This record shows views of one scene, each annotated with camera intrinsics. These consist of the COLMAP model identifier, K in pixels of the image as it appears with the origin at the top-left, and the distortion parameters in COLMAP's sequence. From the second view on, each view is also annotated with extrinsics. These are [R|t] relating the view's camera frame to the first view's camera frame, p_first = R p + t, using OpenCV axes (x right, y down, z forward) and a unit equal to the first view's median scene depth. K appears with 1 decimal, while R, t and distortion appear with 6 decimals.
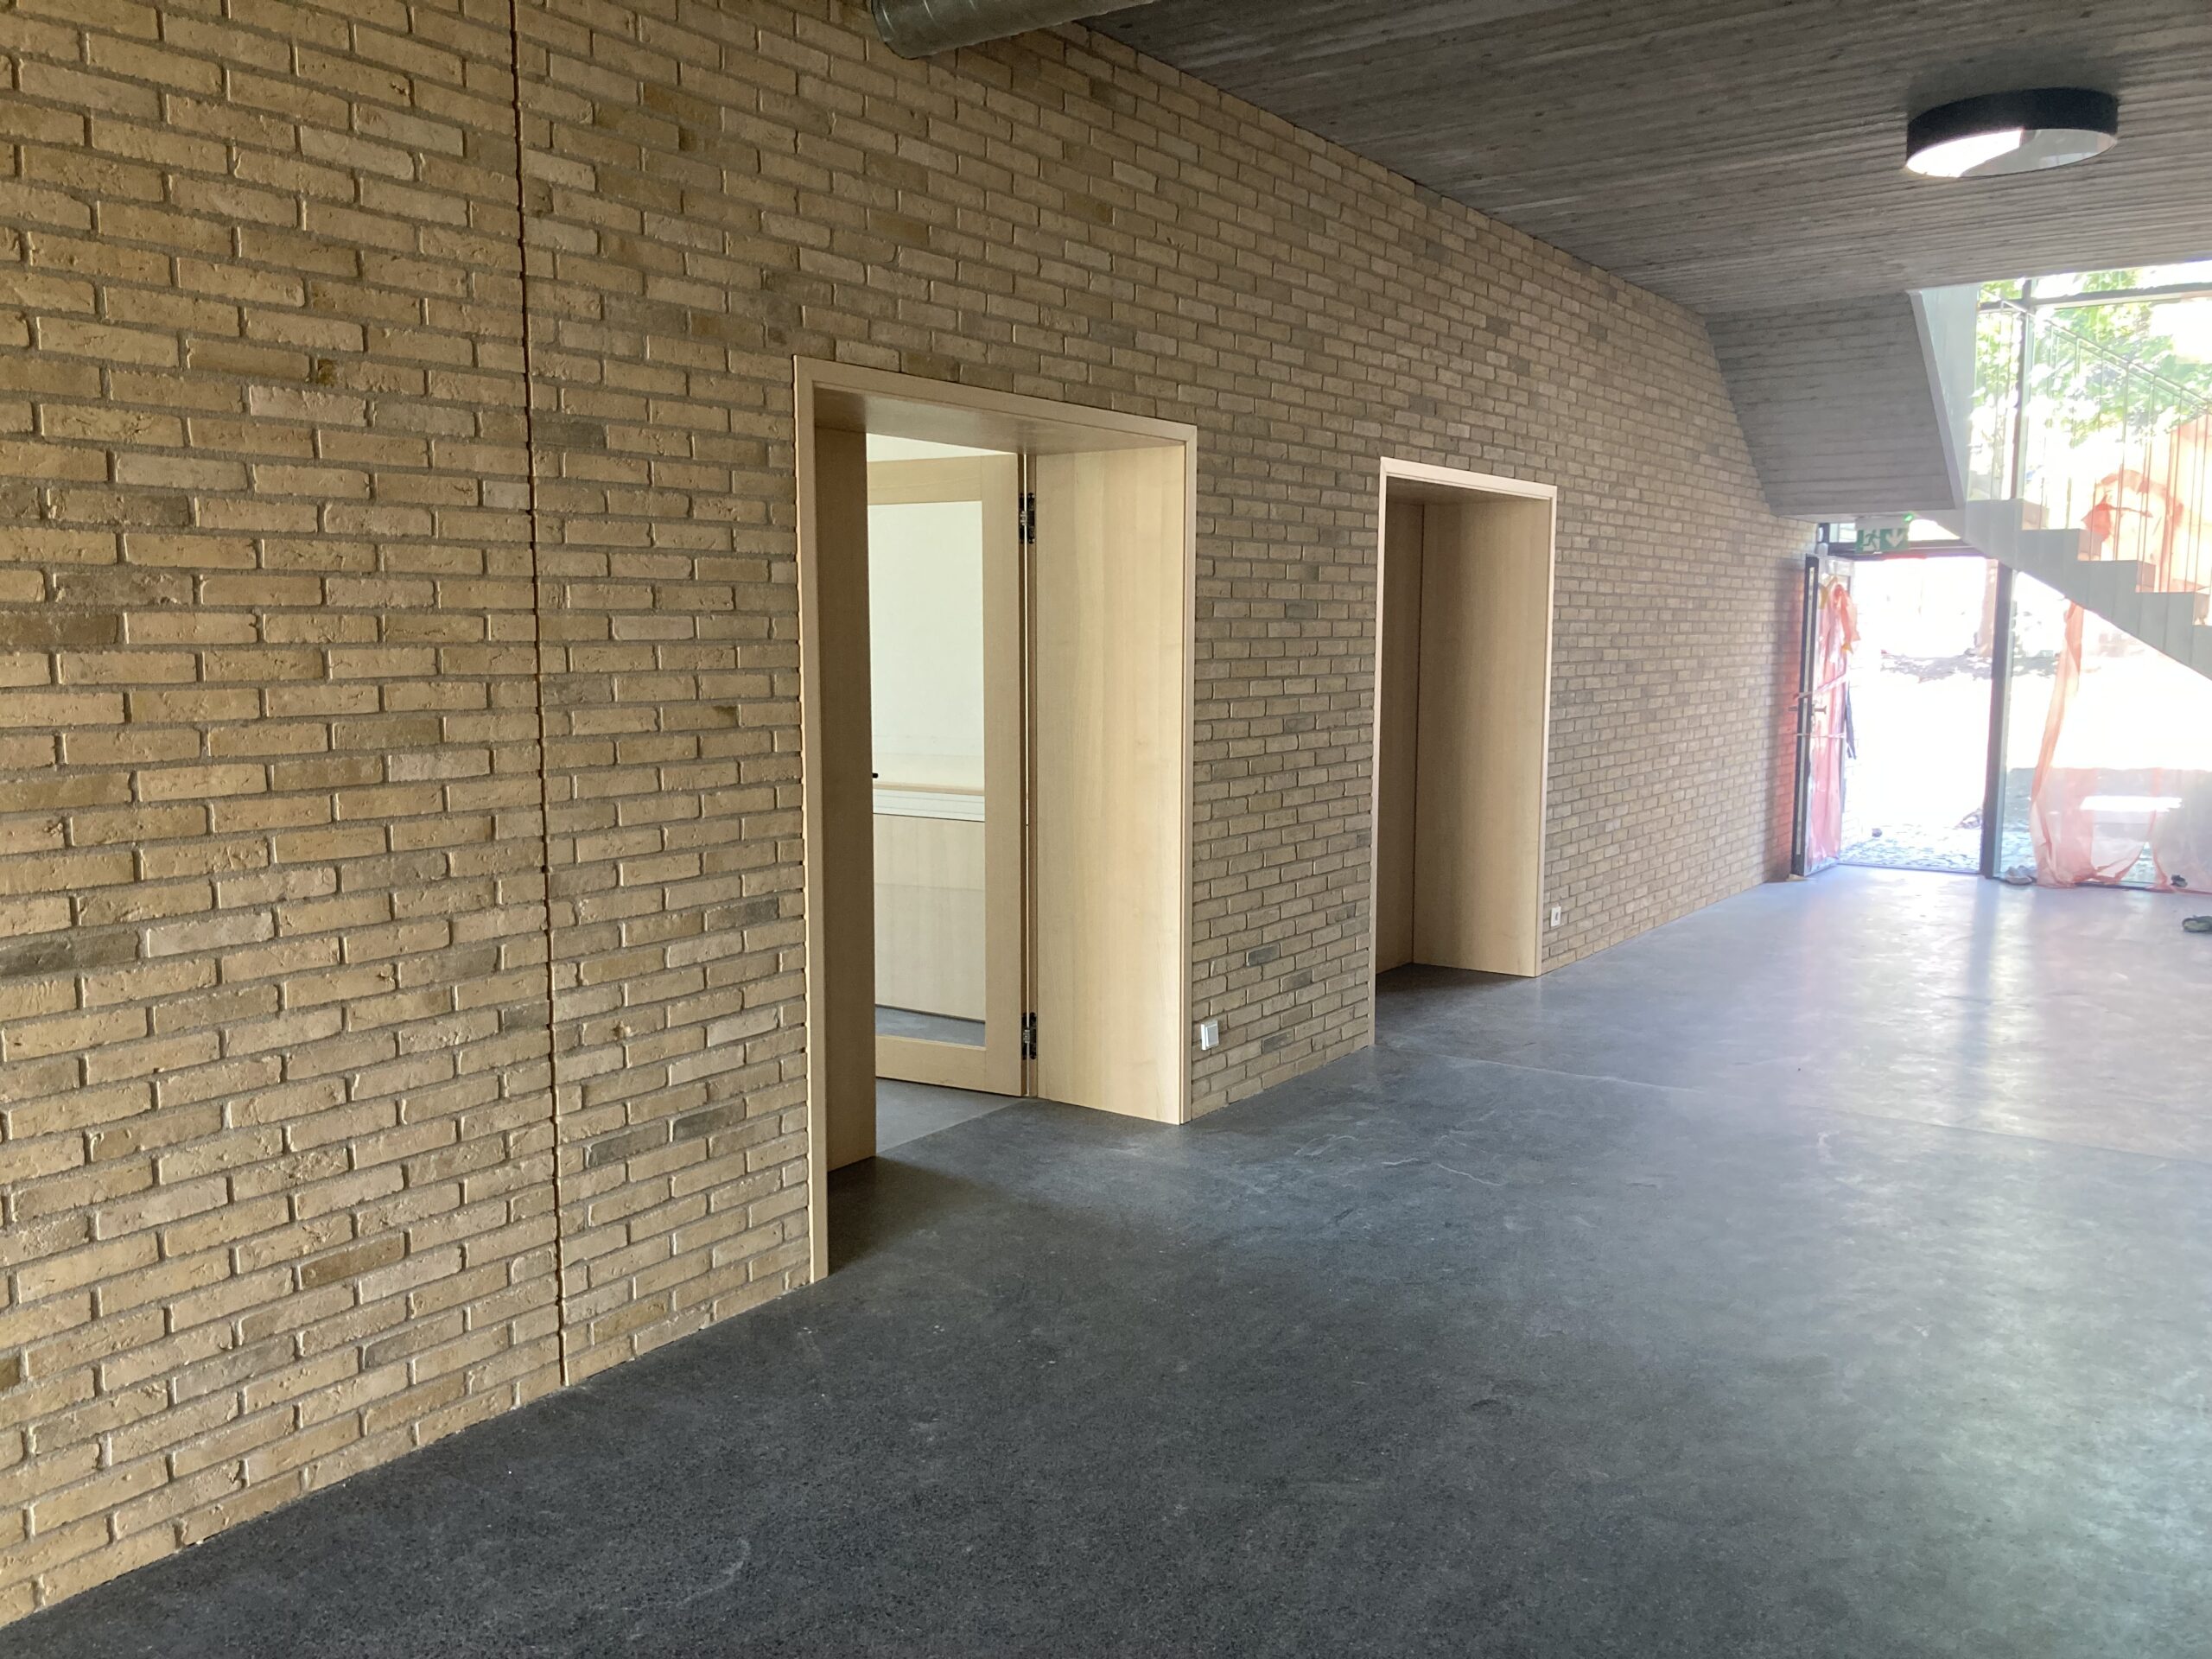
lens RADIAL K [[1777.5, 0, 1106.0], [0, 1777.5, 829.5], [0, 0, 1]] dist [0.056814, -0.225956]
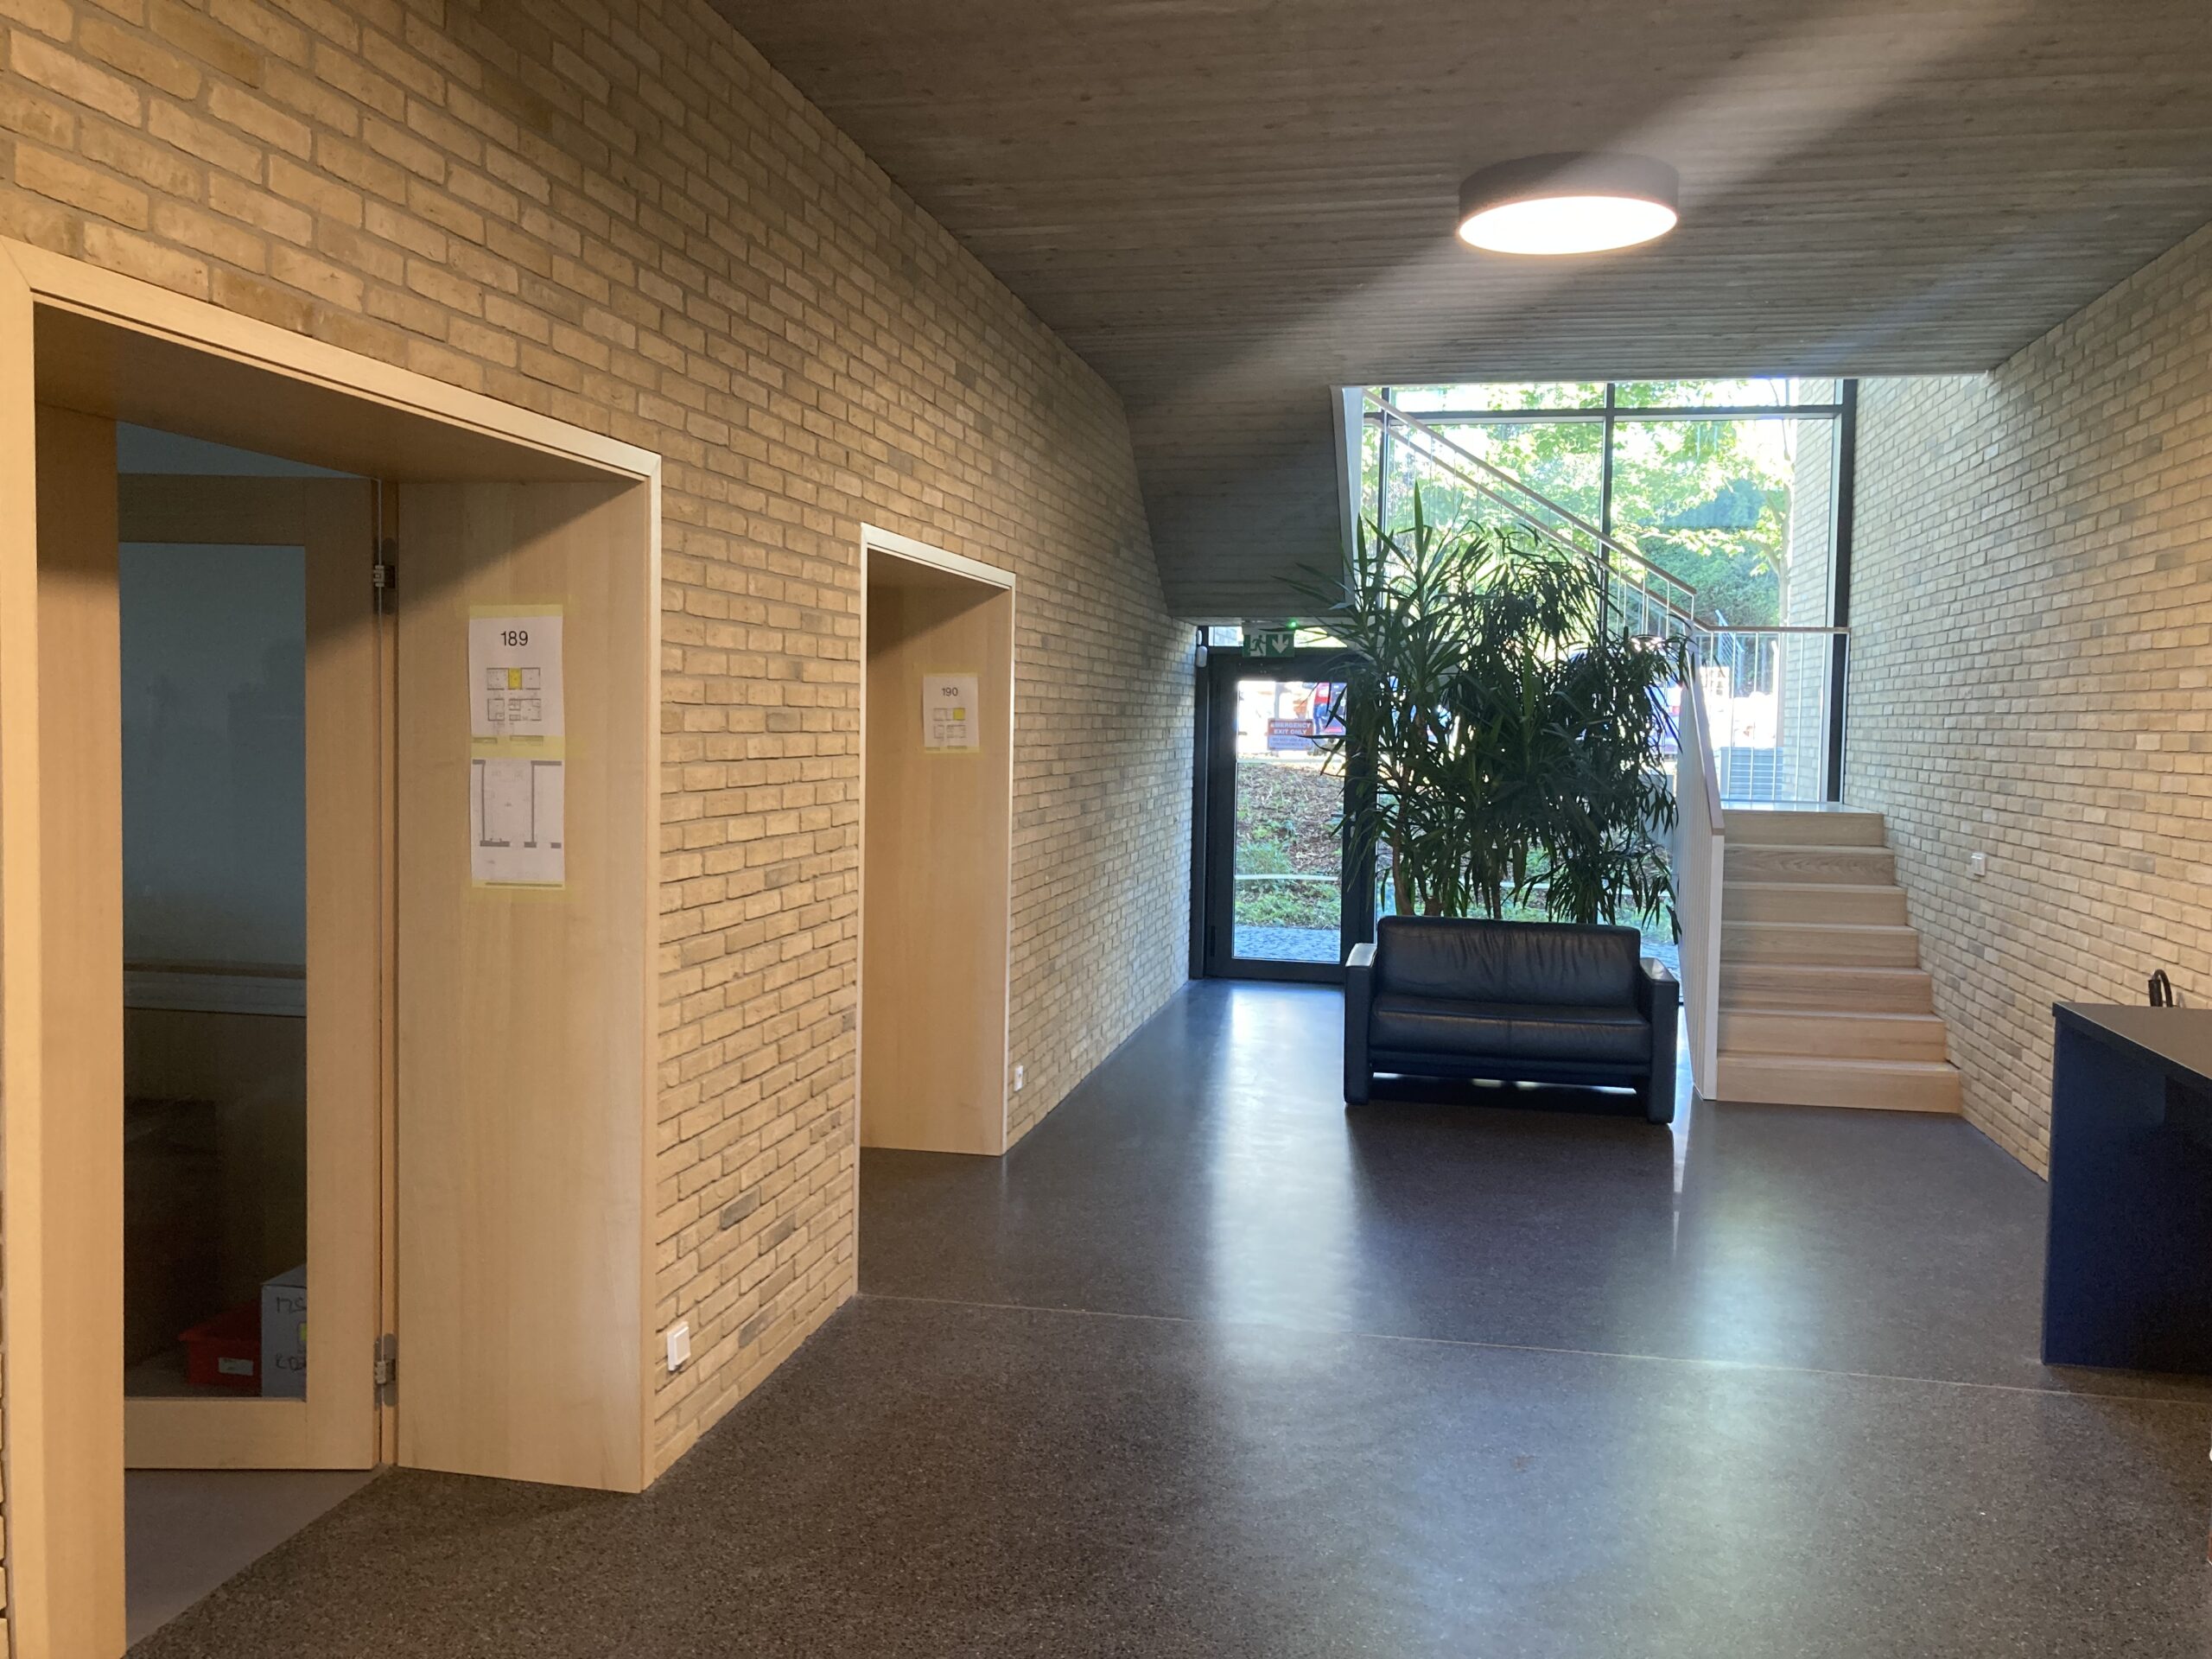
lens RADIAL K [[1776.8, 0, 1106.0], [0, 1776.8, 829.5], [0, 0, 1]] dist [0.033843, -0.016844]
pose [[0.917851, -0.001539, 0.396923, -0.058569], [0.019048, 0.999011, -0.040171, -0.045565], [-0.396468, 0.044432, 0.916973, 0.273519]]
